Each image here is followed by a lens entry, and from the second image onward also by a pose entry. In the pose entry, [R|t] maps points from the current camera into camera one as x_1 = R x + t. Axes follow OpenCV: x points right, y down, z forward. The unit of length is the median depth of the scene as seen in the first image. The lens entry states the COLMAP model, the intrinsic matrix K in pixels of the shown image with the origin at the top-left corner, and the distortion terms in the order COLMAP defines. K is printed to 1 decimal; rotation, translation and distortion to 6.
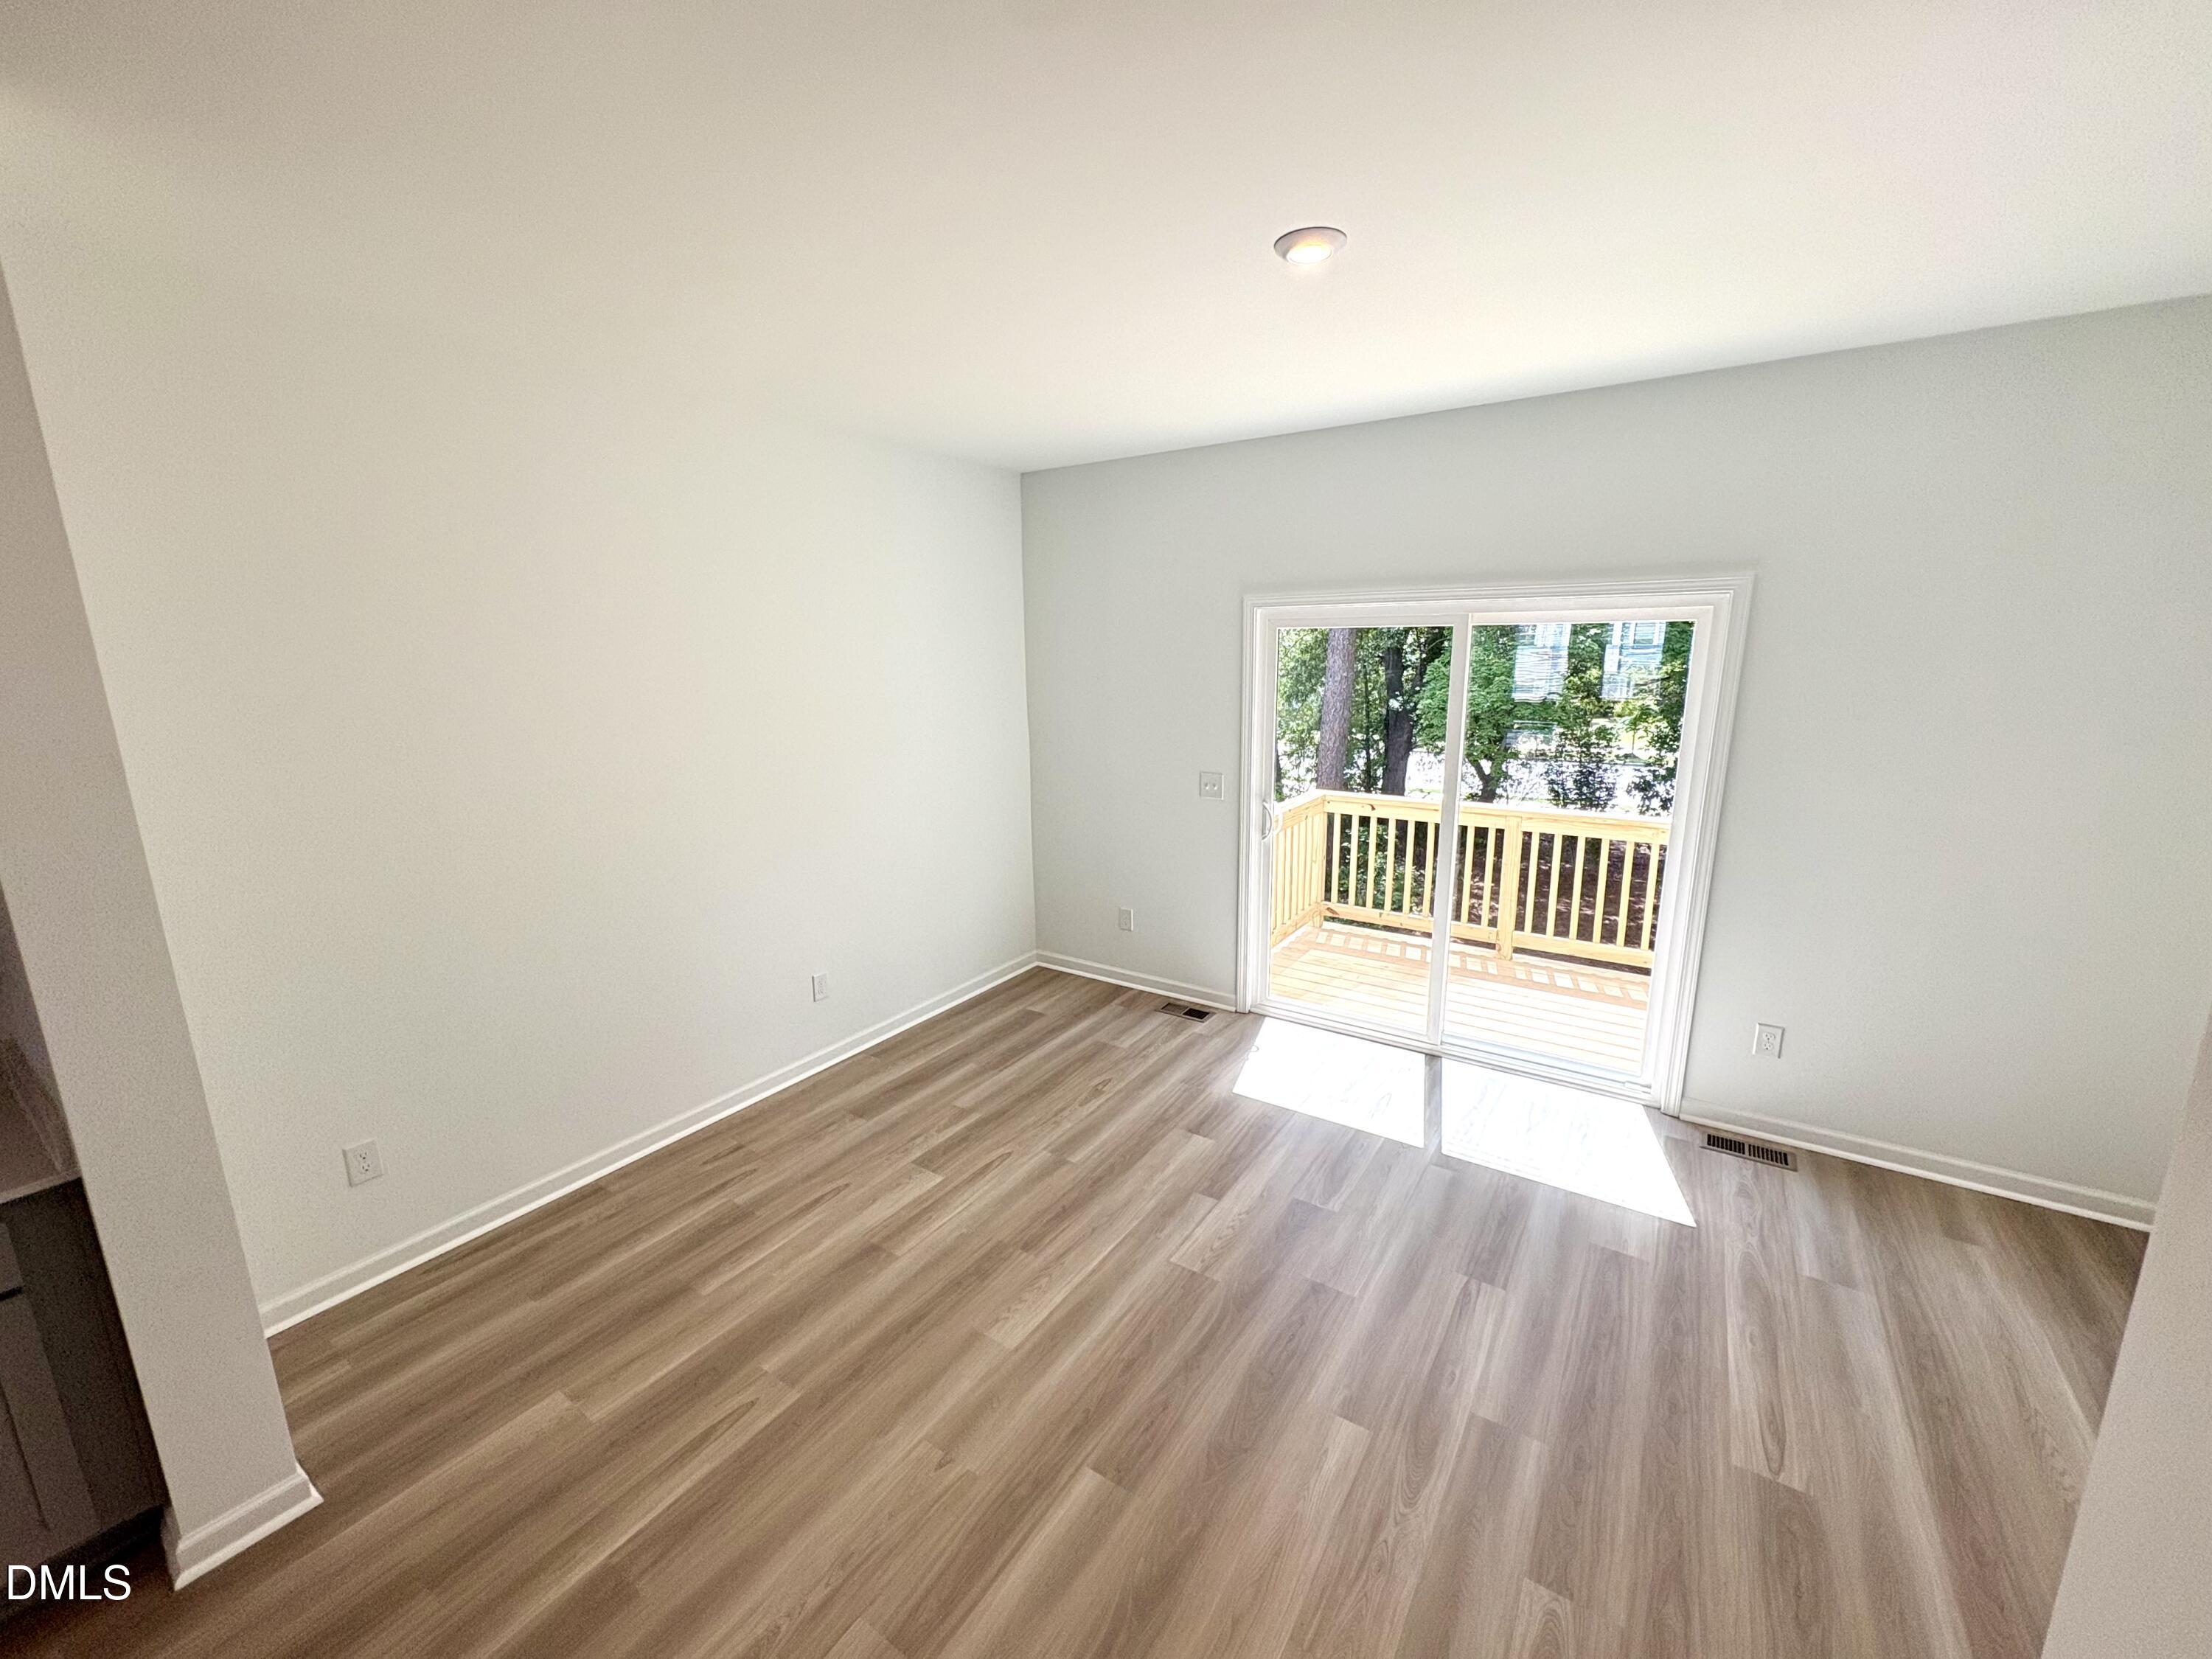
lens RADIAL K [[884.9, 0, 1102.3], [0, 884.9, 831.8], [0, 0, 1]] dist [0.000375, -0.000368]
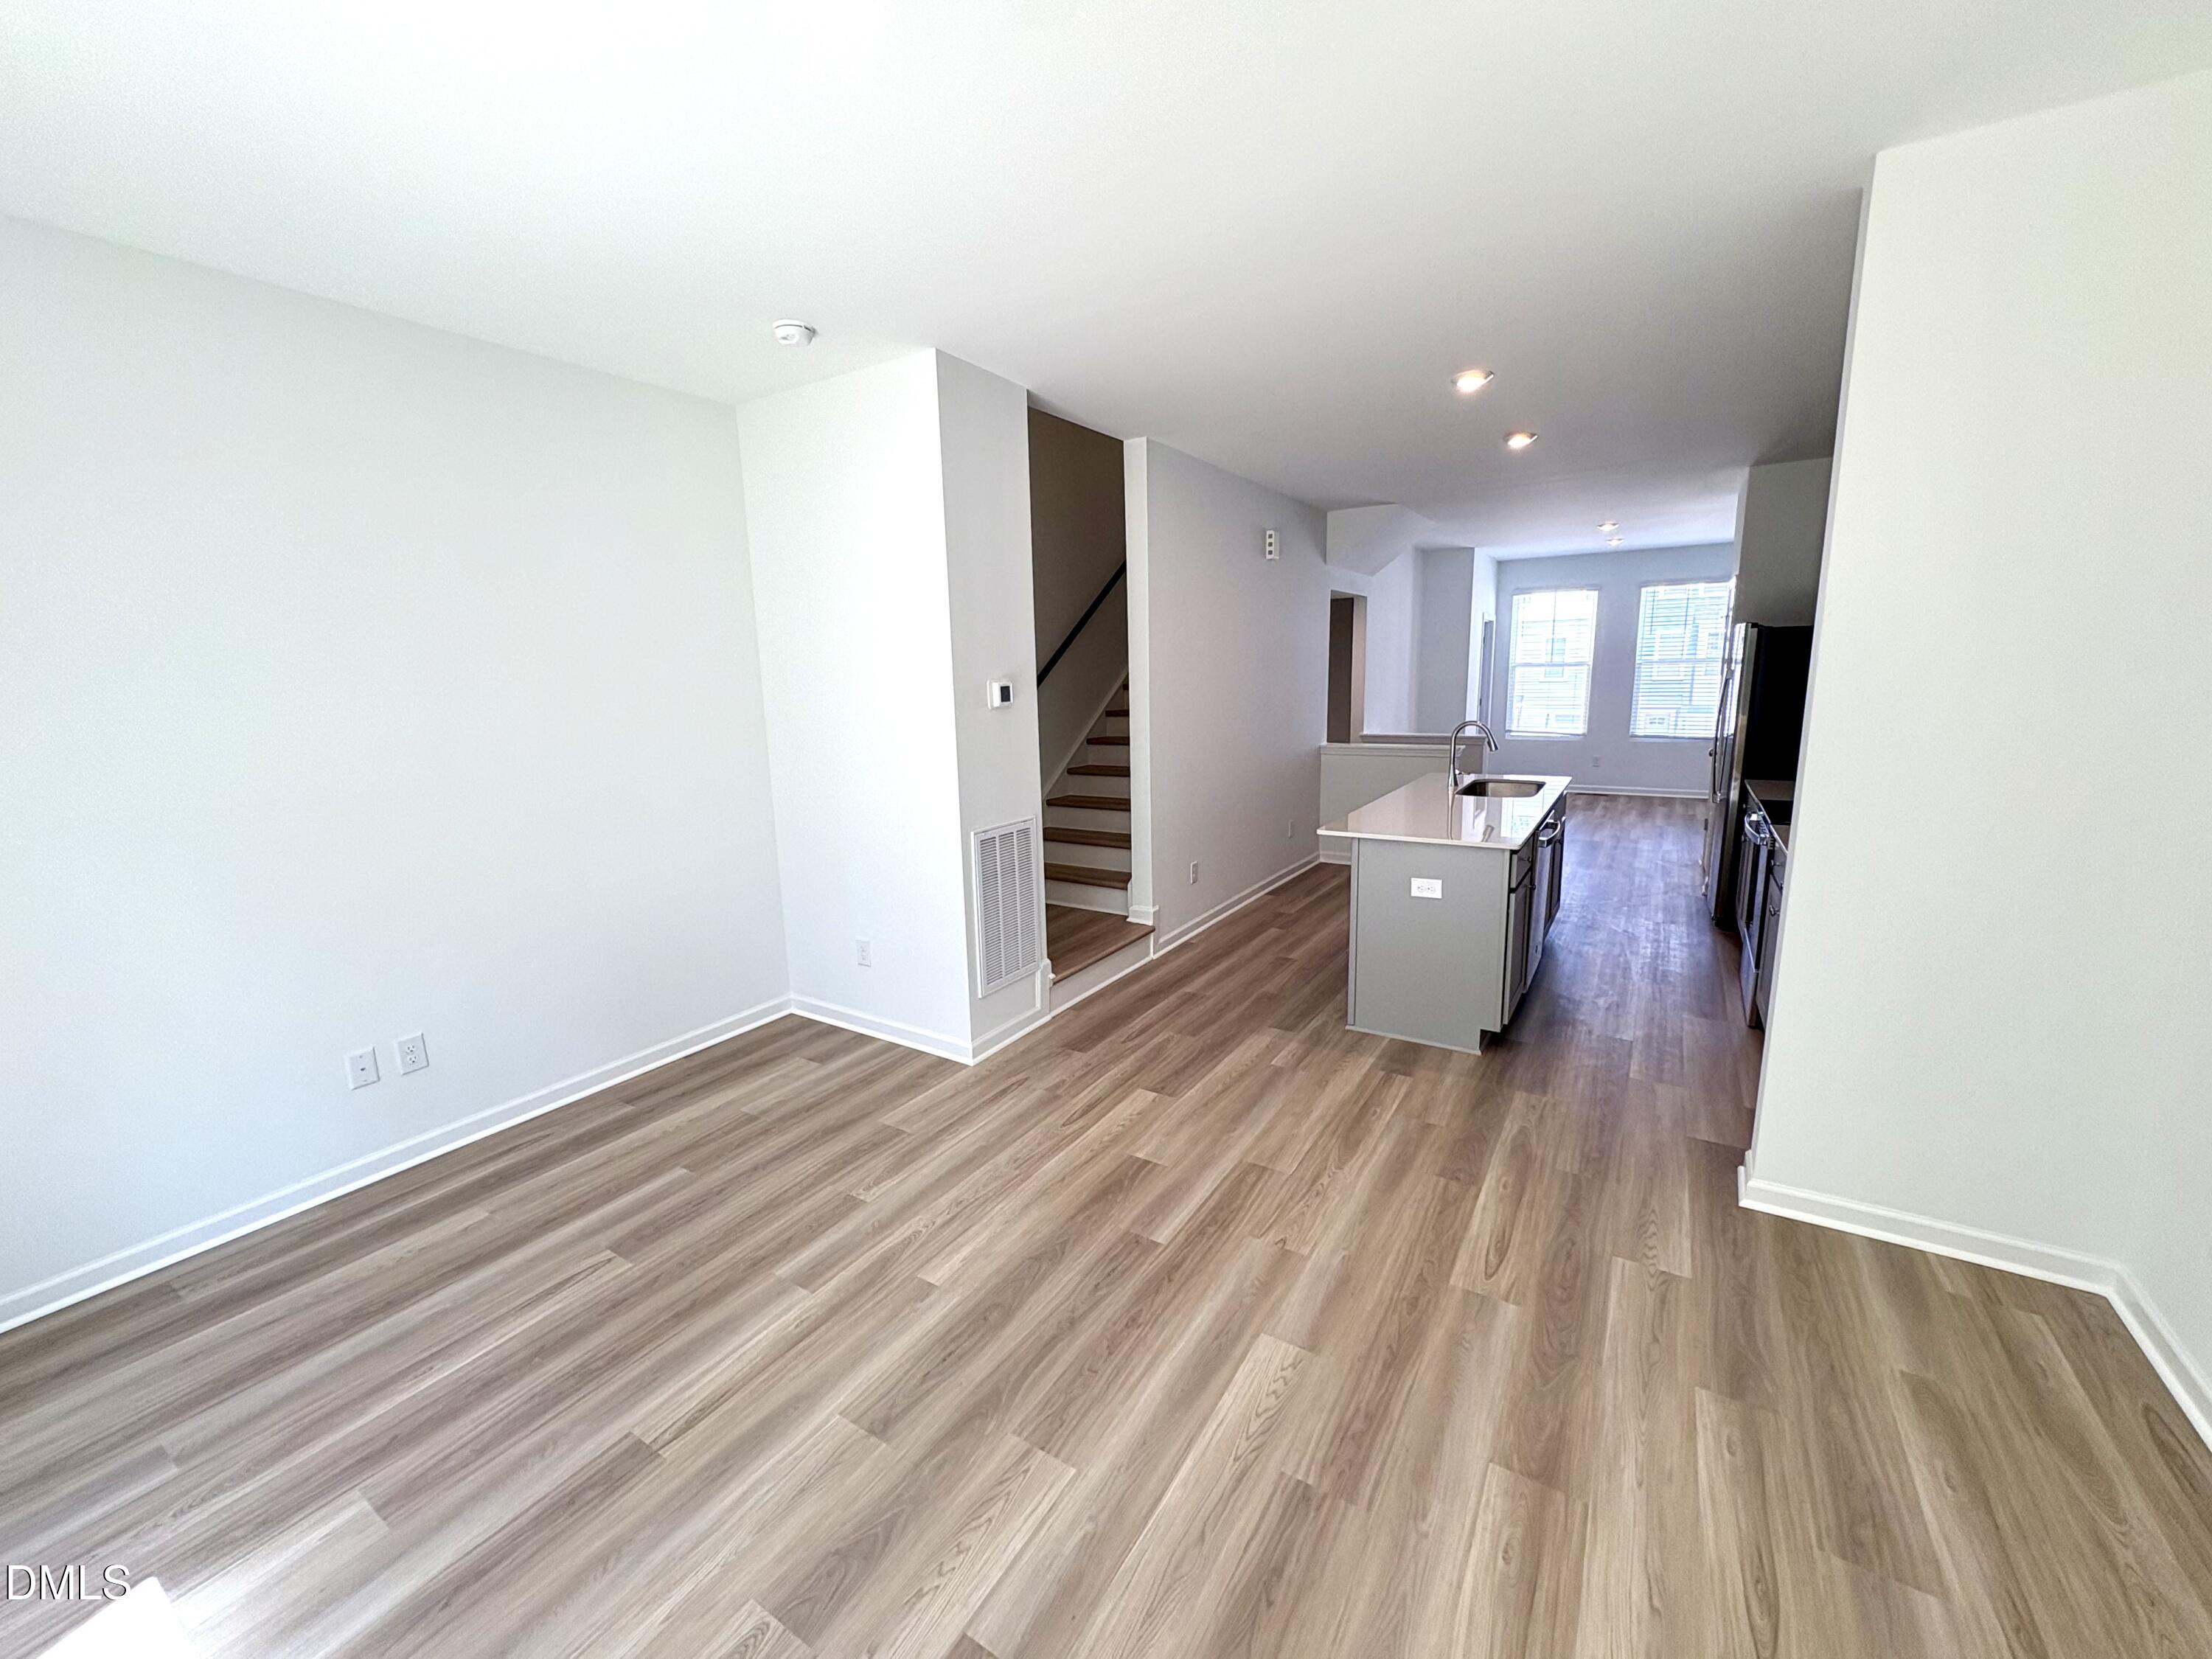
lens RADIAL K [[884.9, 0, 1104.8], [0, 884.9, 827.3], [0, 0, 1]] dist [0.000375, -0.000368]
pose [[-0.998983, 0.040806, -0.019194, 0.054135], [0.030459, 0.924446, 0.380095, -0.237575], [0.033254, 0.379124, -0.924748, 1.607856]]
